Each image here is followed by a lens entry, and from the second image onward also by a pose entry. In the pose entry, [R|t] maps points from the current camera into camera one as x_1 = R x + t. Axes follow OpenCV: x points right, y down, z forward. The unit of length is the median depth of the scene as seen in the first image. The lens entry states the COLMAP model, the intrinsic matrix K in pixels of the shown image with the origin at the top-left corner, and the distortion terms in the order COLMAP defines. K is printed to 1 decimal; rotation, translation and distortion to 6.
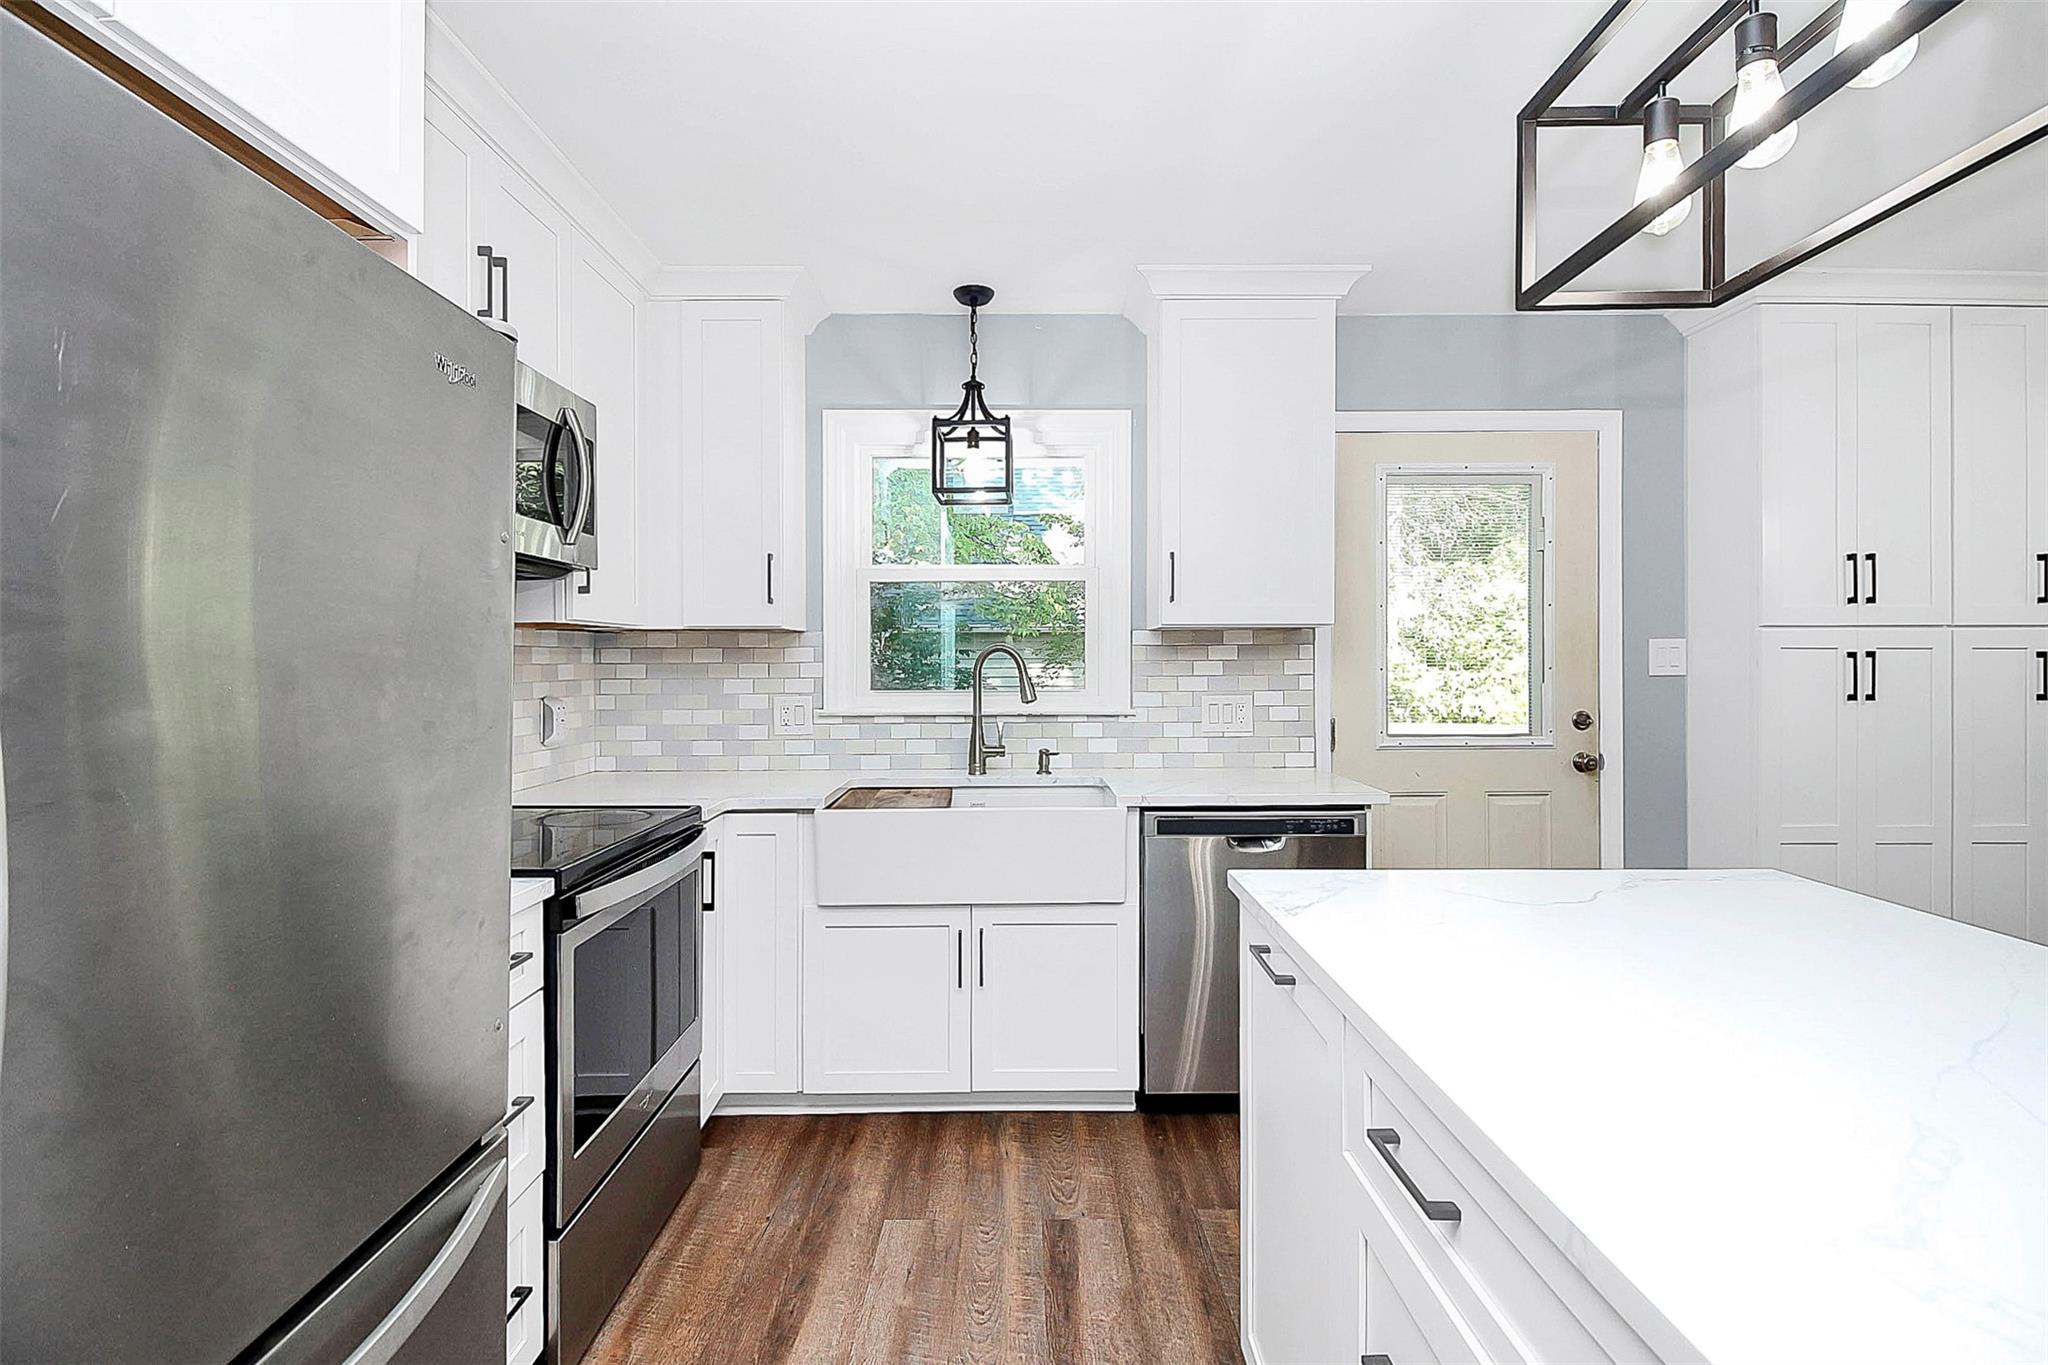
lens RADIAL K [[968.1, 0, 1018.5], [0, 968.1, 665.0], [0, 0, 1]] dist [0.000858, -0.010935]
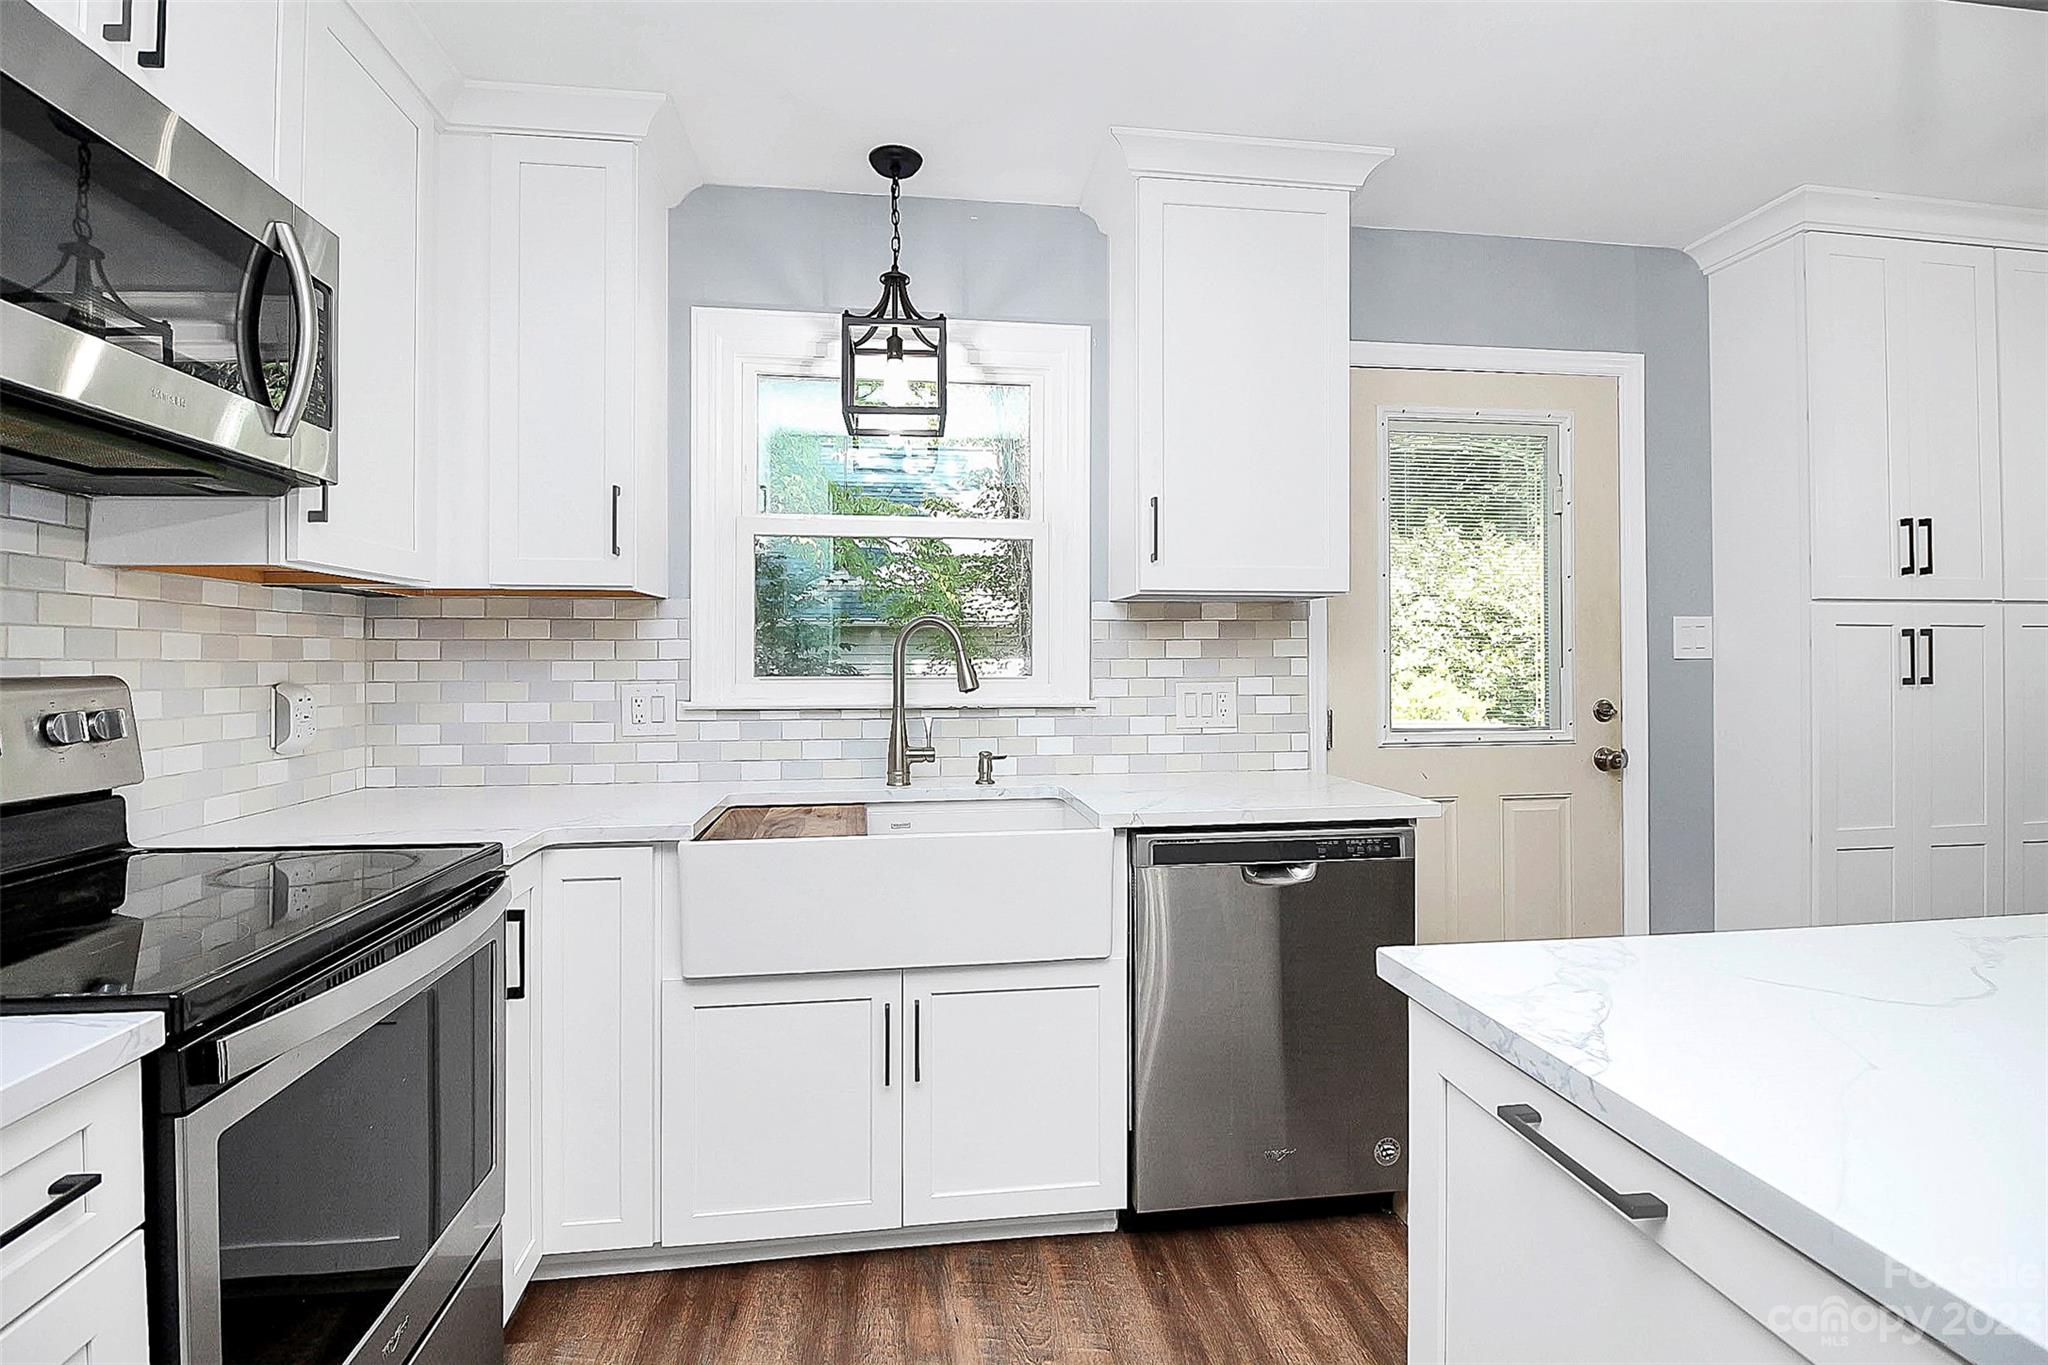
lens RADIAL K [[968.1, 0, 1017.4], [0, 968.1, 656.0], [0, 0, 1]] dist [0.000858, -0.010935]
pose [[0.991432, 0.001836, 0.130612, -0.050604], [-0.000610, 0.999955, -0.009427, 0.018163], [-0.130624, 0.009266, 0.991389, 0.231123]]
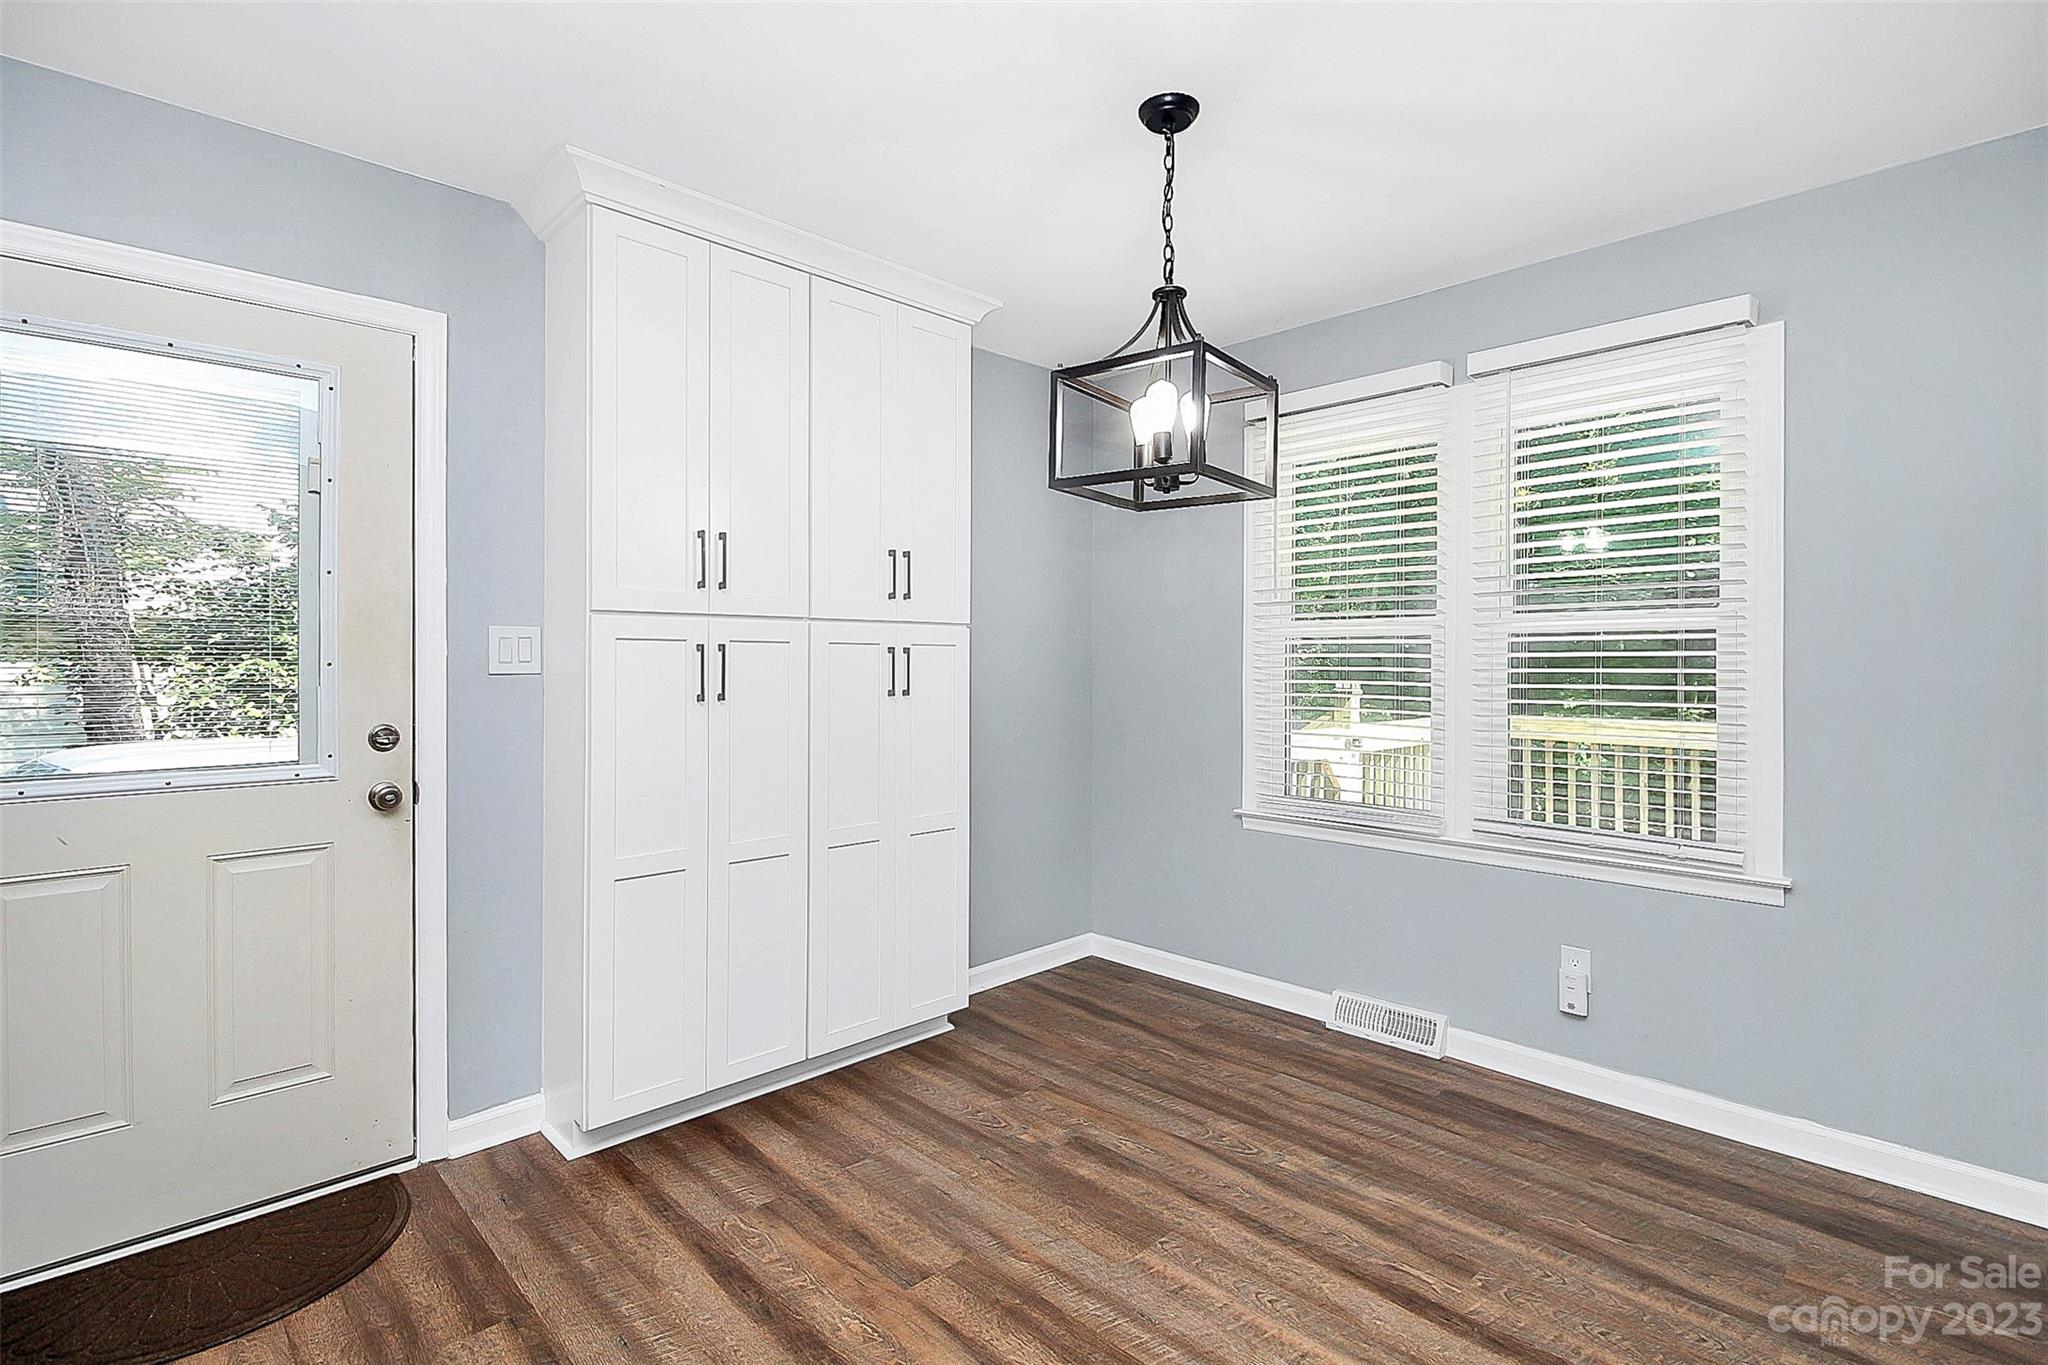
lens RADIAL K [[968.1, 0, 1034.5], [0, 968.1, 670.9], [0, 0, 1]] dist [0.000858, -0.010935]
pose [[0.717370, -0.005618, 0.696670, 0.464063], [-0.004648, 0.999907, 0.012850, -0.003538], [-0.696677, -0.012457, 0.717277, 0.171708]]
